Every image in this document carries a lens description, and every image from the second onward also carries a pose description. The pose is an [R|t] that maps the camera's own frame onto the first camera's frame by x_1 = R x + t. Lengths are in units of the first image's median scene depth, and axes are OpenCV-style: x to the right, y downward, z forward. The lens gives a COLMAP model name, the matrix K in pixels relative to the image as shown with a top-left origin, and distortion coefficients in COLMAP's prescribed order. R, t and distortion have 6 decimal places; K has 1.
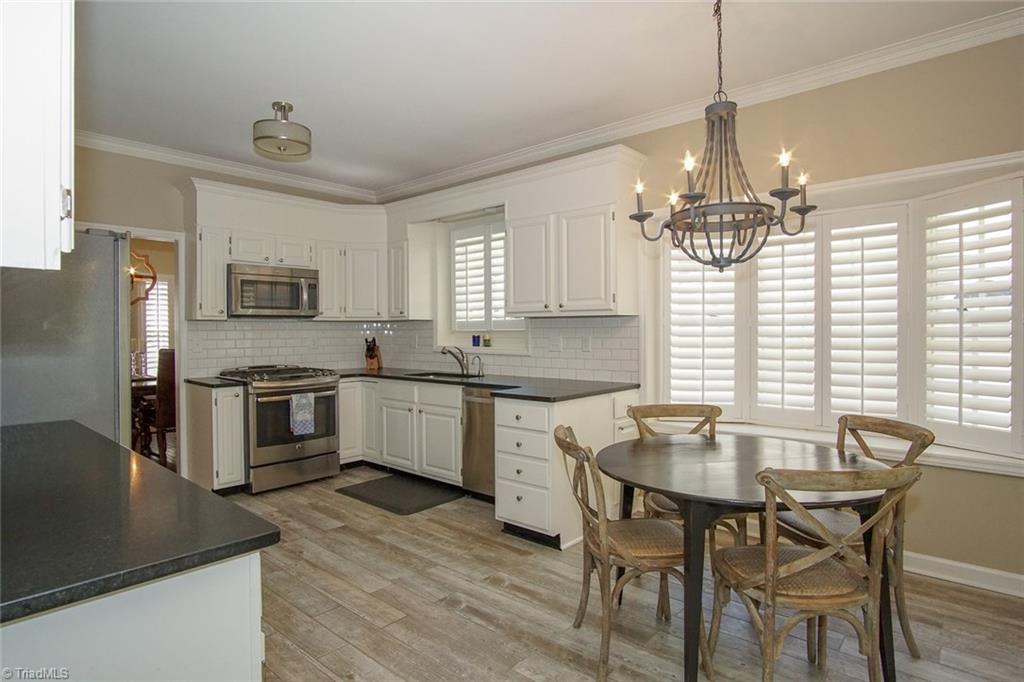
lens RADIAL K [[563.1, 0, 509.6], [0, 563.1, 337.5], [0, 0, 1]] dist [-0.024897, 0.000008]
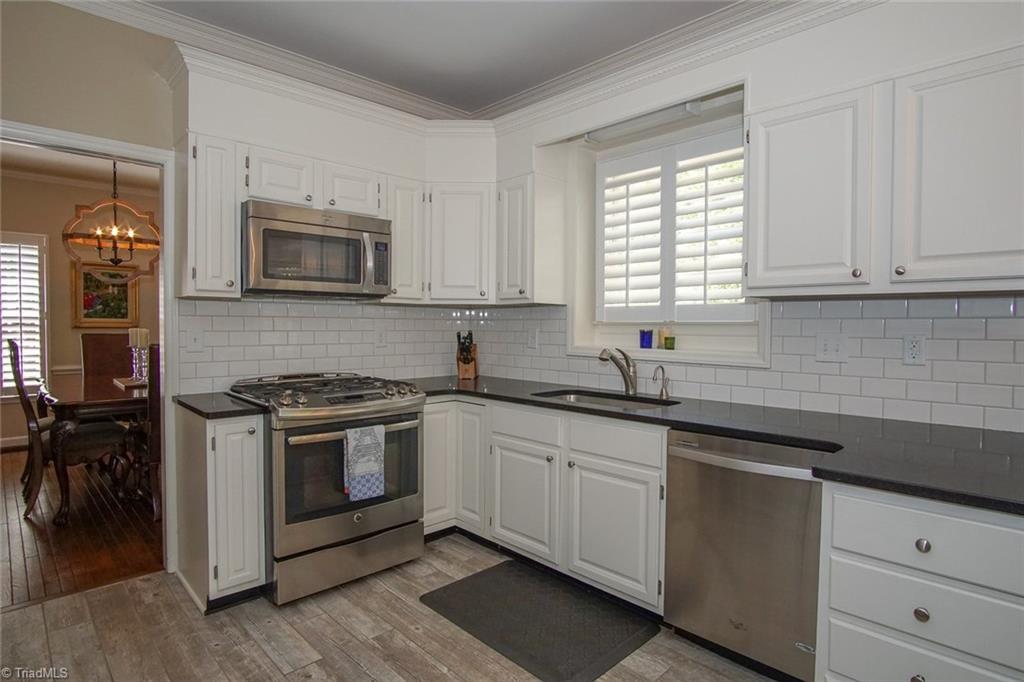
lens RADIAL K [[545.3, 0, 508.4], [0, 545.3, 338.3], [0, 0, 1]] dist [-0.024824, -0.000555]
pose [[0.996673, 0.015033, -0.080100, -0.166890], [-0.014059, 0.999820, 0.012718, -0.000280], [0.080277, -0.011550, 0.996706, 0.424659]]
